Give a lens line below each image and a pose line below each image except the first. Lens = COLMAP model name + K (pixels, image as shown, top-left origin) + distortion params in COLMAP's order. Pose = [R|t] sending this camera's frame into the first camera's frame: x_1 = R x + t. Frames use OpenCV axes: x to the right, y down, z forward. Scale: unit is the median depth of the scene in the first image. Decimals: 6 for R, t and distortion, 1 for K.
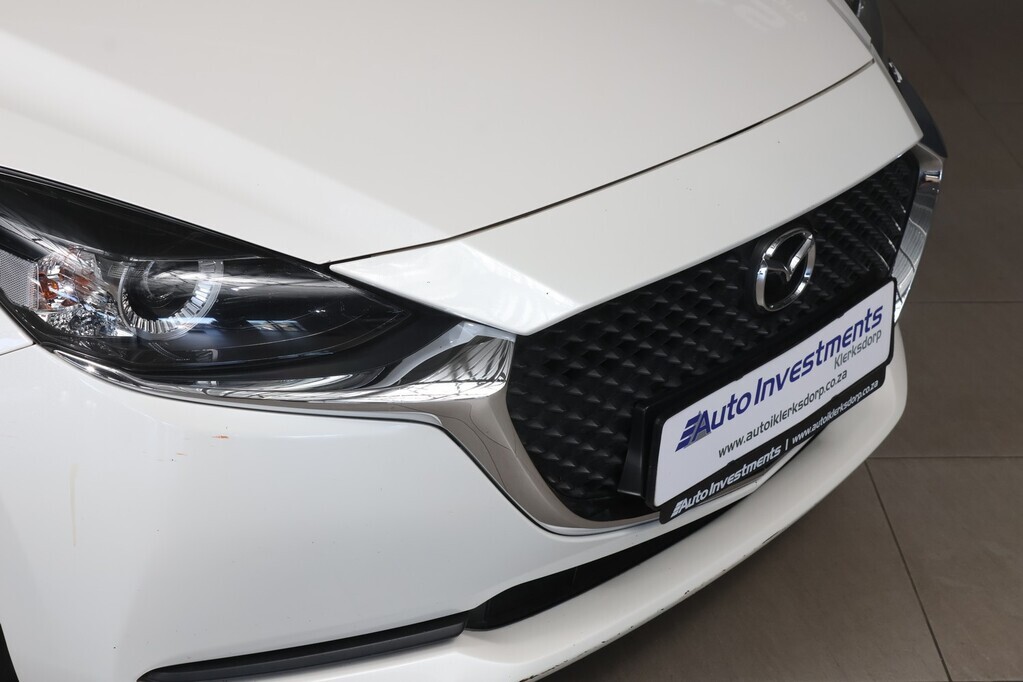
lens RADIAL K [[1875.7, 0, 508.8], [0, 1875.7, 345.2], [0, 0, 1]] dist [0.014354, 0.000000]
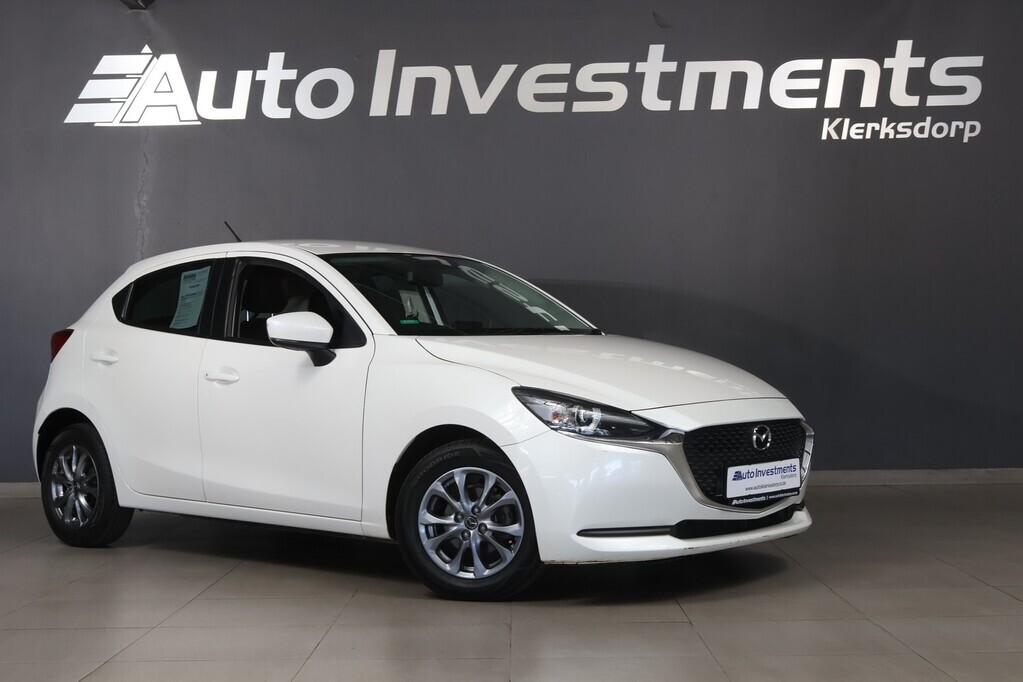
lens RADIAL K [[1506.1, 0, 485.9], [0, 1506.1, 340.4], [0, 0, 1]] dist [-0.064847, 0.000000]
pose [[0.999112, -0.024373, -0.034374, -0.264474], [0.007265, 0.903173, -0.429216, 1.037826], [0.041507, 0.428585, 0.902548, -1.610927]]
